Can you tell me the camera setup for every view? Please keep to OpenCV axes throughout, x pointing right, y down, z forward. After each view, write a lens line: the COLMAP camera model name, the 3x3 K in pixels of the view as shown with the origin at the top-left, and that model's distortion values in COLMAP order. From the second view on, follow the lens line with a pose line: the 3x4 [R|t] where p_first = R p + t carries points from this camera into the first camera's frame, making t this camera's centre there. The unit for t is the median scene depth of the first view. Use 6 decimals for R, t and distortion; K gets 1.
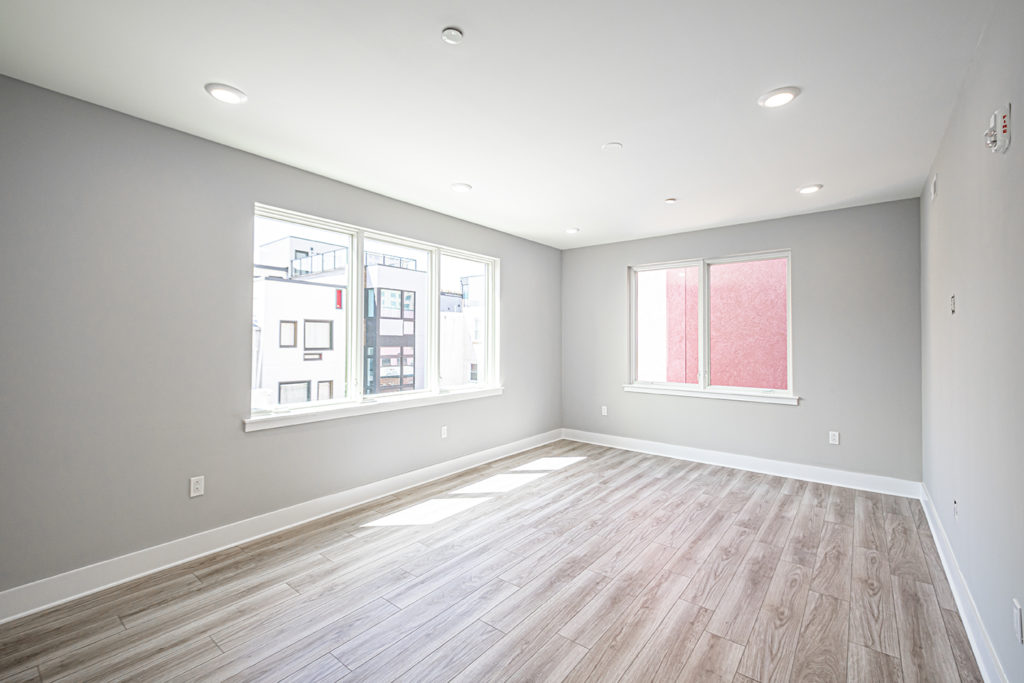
lens RADIAL K [[456.3, 0, 511.7], [0, 456.3, 340.4], [0, 0, 1]] dist [0.013721, 0.000409]
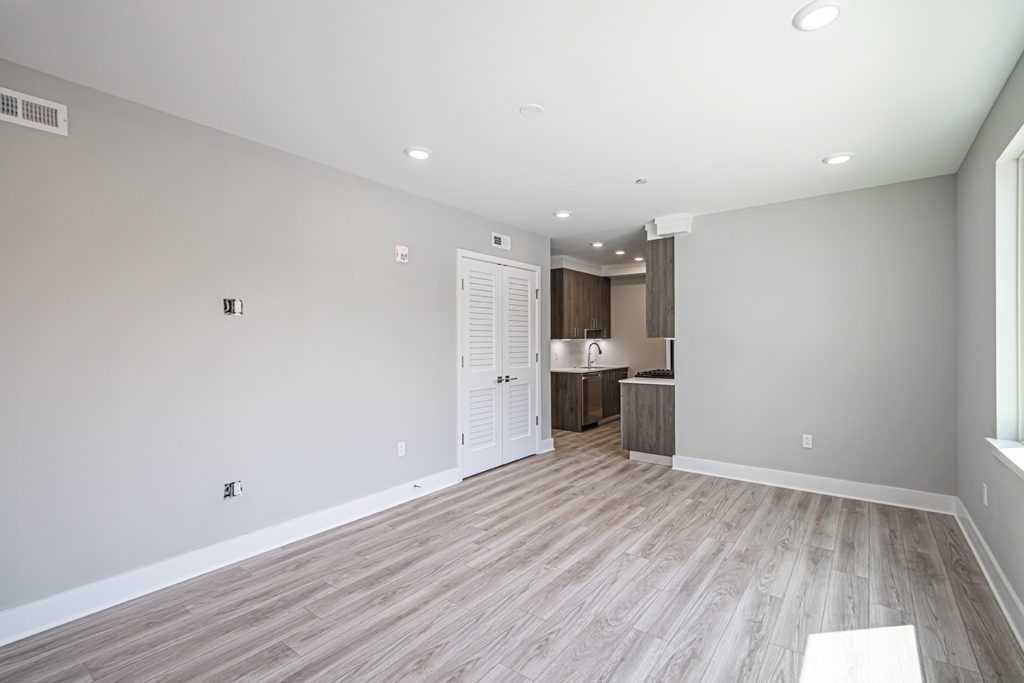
lens RADIAL K [[456.3, 0, 512.9], [0, 456.3, 338.4], [0, 0, 1]] dist [0.013721, 0.000409]
pose [[-0.999930, -0.001347, 0.011723, 0.270313], [-0.001360, 0.999999, -0.001064, 0.007106], [-0.011721, -0.001080, -0.999931, 2.027999]]
